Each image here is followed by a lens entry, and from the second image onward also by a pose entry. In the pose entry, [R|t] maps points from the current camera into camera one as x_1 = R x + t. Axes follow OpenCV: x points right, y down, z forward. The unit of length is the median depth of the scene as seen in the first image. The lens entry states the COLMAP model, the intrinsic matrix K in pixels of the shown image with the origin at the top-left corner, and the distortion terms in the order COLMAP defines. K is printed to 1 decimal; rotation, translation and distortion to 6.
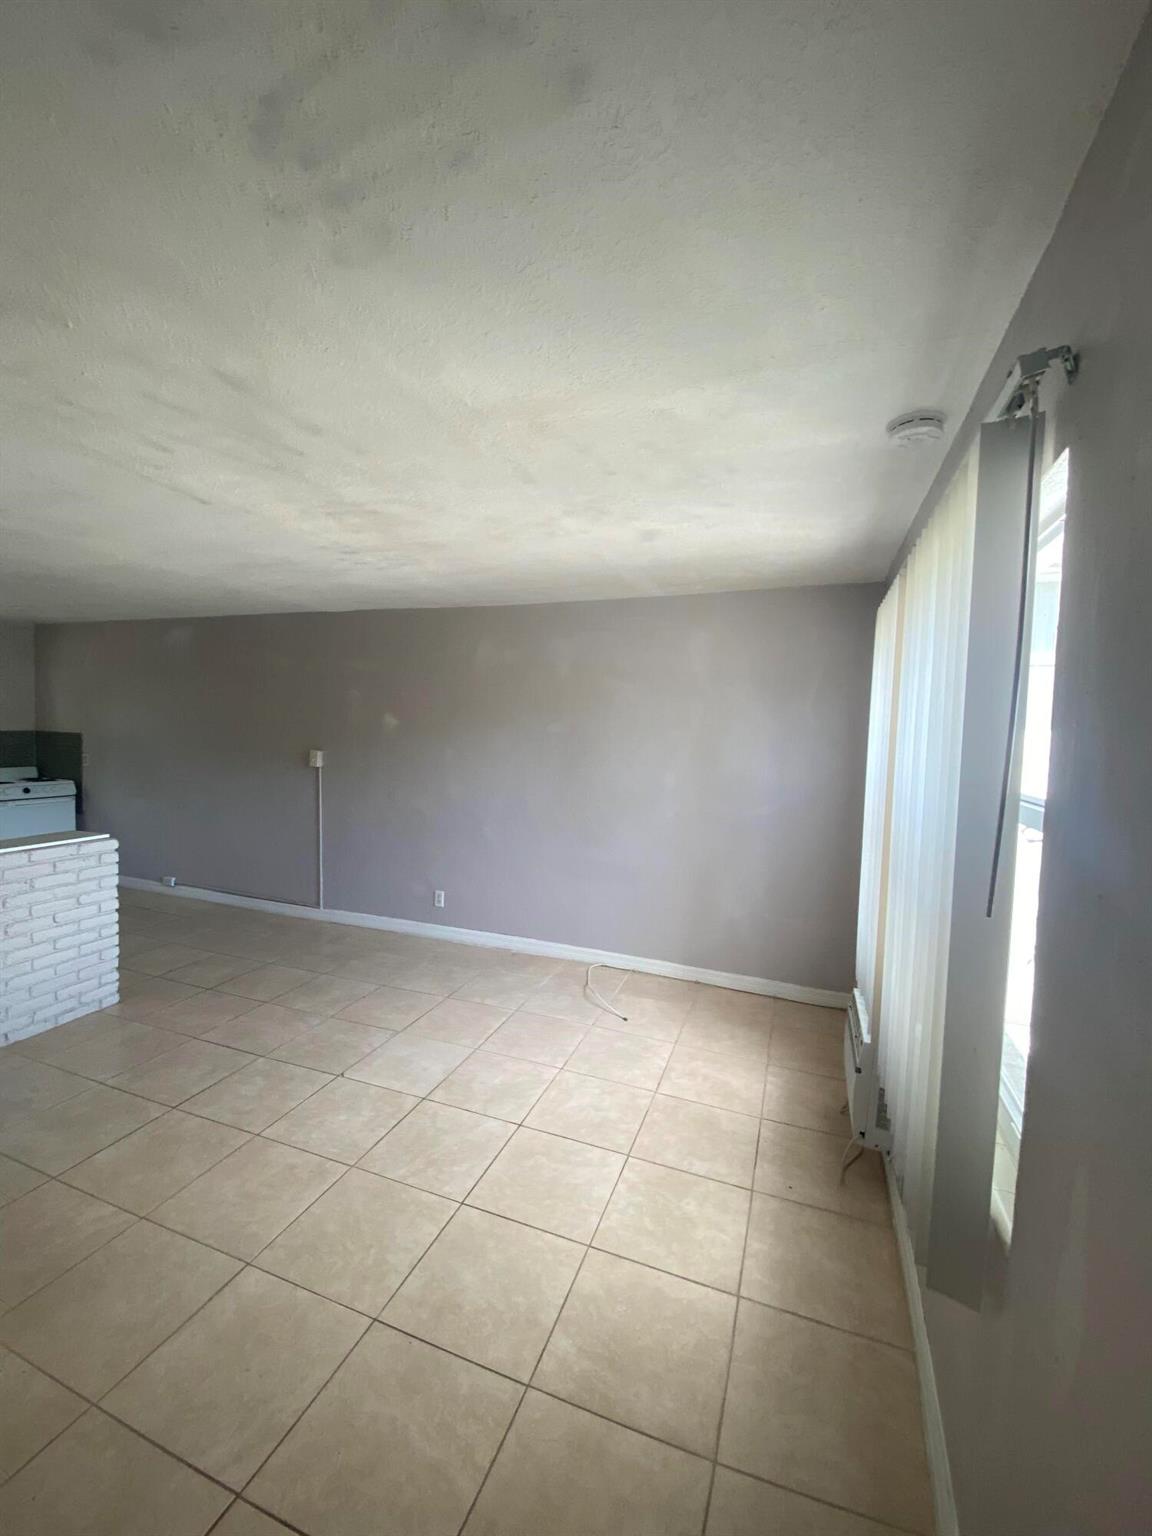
lens RADIAL K [[623.3, 0, 575.1], [0, 623.3, 764.1], [0, 0, 1]] dist [0.018157, -0.019753]
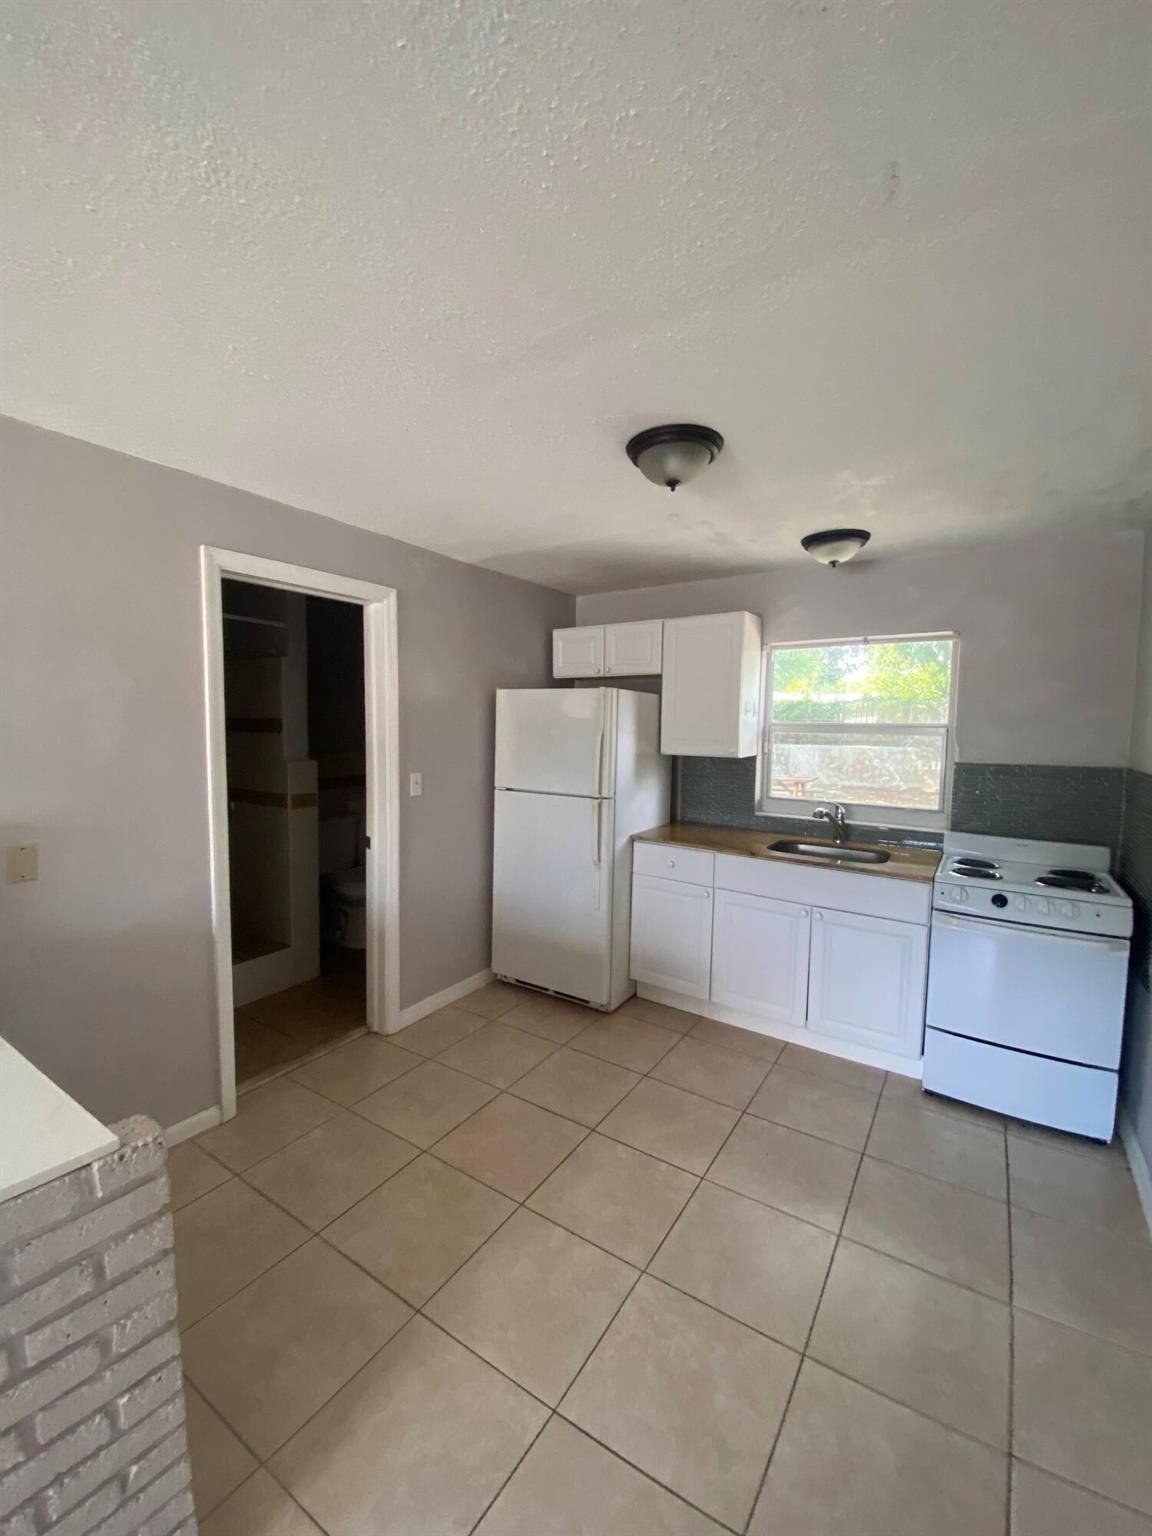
lens RADIAL K [[623.3, 0, 575.1], [0, 623.3, 764.1], [0, 0, 1]] dist [0.018157, -0.019753]
pose [[-0.219372, 0.035732, -0.974987, -0.652123], [-0.076914, 0.995586, 0.053792, -0.095823], [0.972605, 0.086790, -0.215655, 1.365857]]
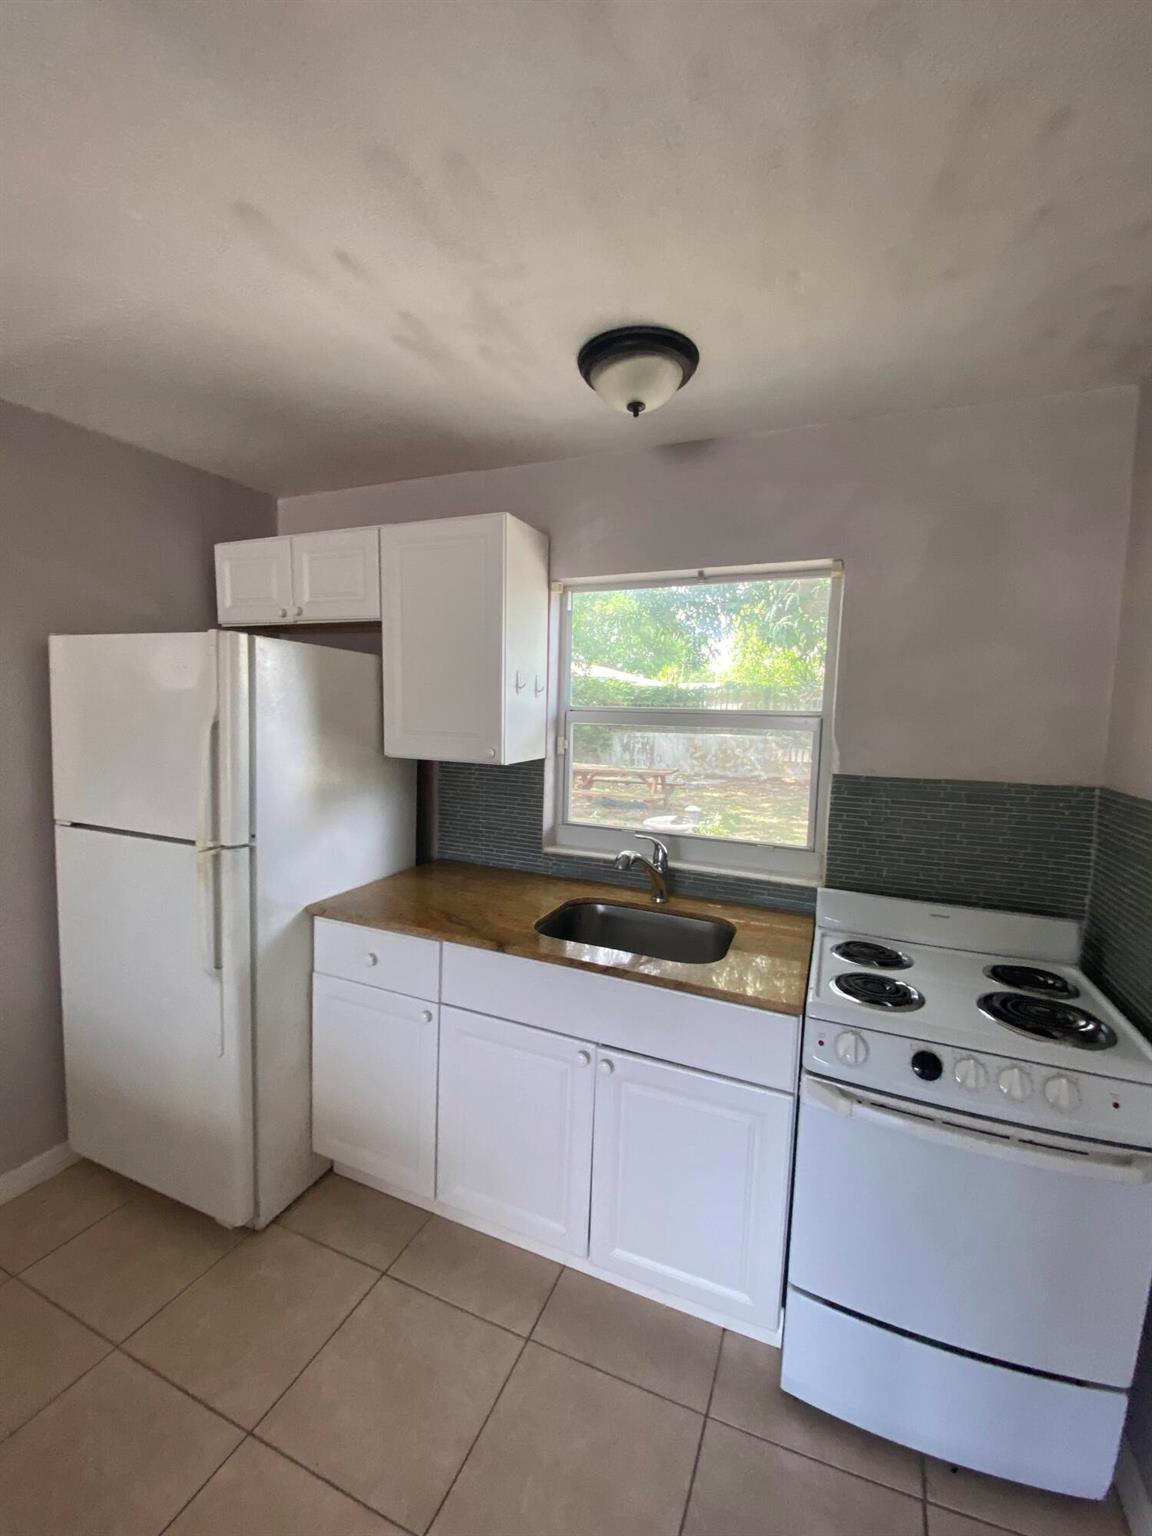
lens RADIAL K [[623.3, 0, 575.1], [0, 623.3, 764.1], [0, 0, 1]] dist [0.018157, -0.019753]
pose [[-0.033871, 0.058704, -0.997701, -1.131219], [-0.084814, 0.994504, 0.061396, -0.117107], [0.995821, 0.086698, -0.028706, 1.501529]]
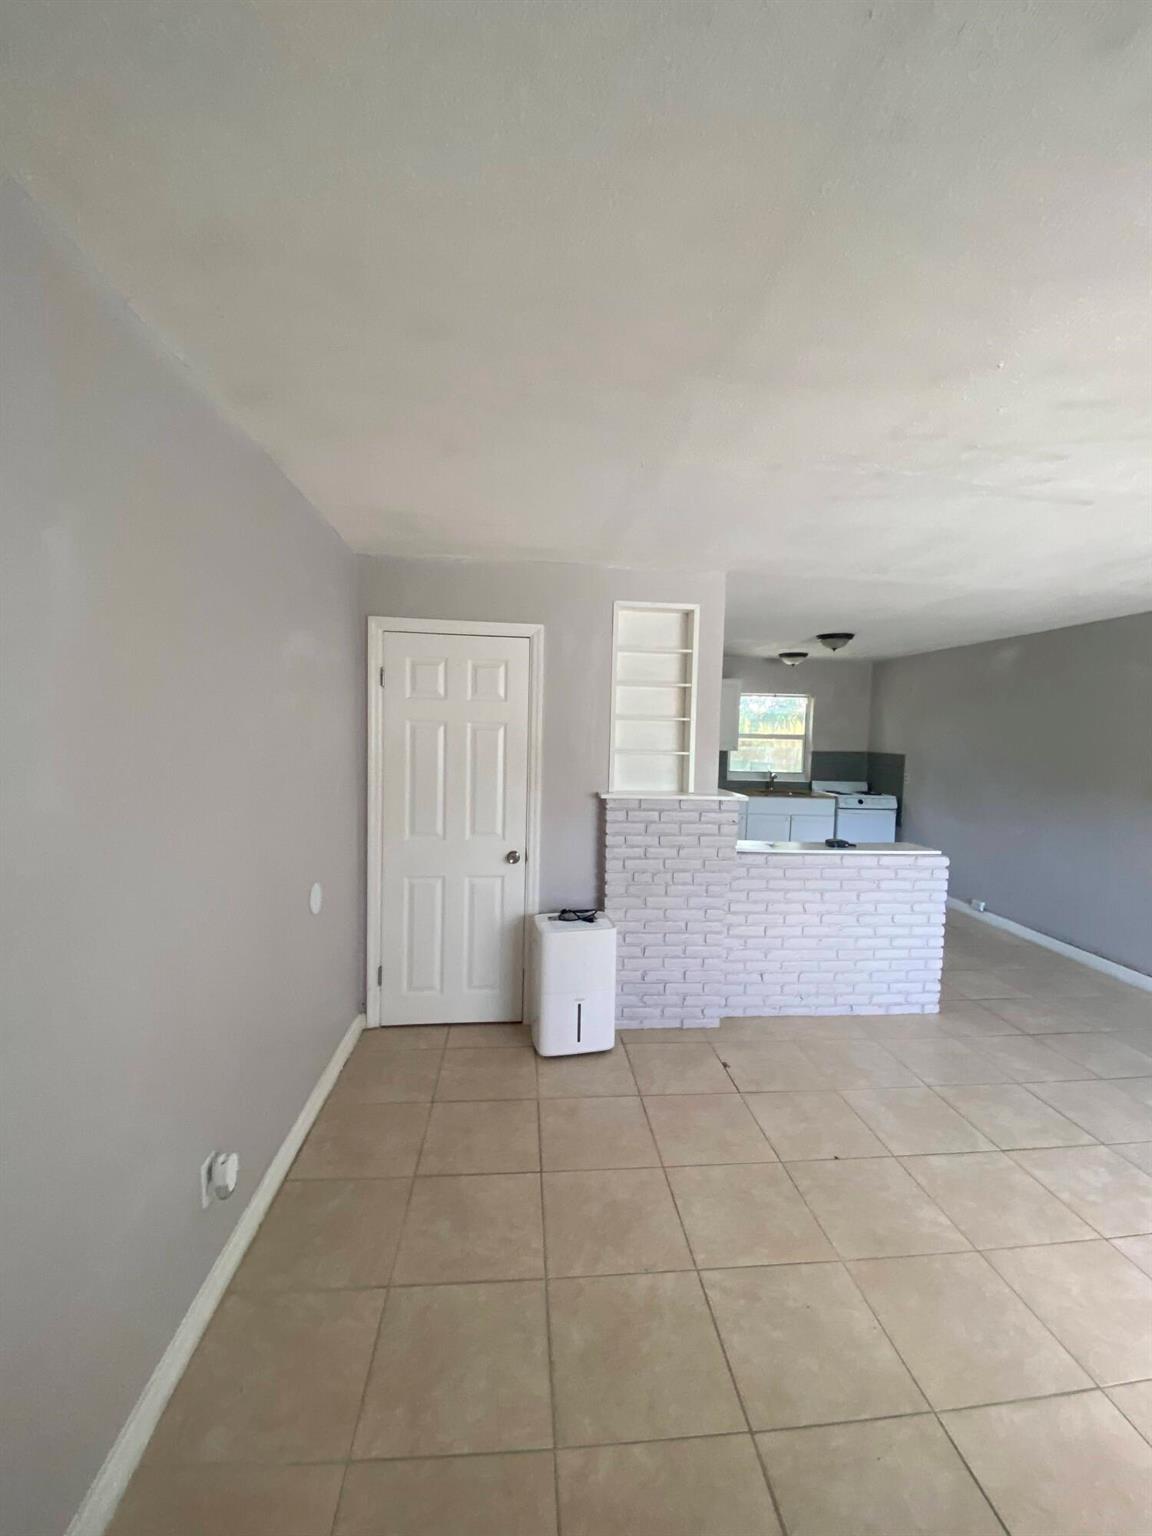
lens RADIAL K [[623.3, 0, 575.1], [0, 623.3, 764.1], [0, 0, 1]] dist [0.018157, -0.019753]
pose [[0.432071, 0.028430, -0.901391, -0.065509], [-0.058692, 0.998270, 0.003352, -0.002362], [0.899928, 0.051457, 0.432993, -0.022701]]
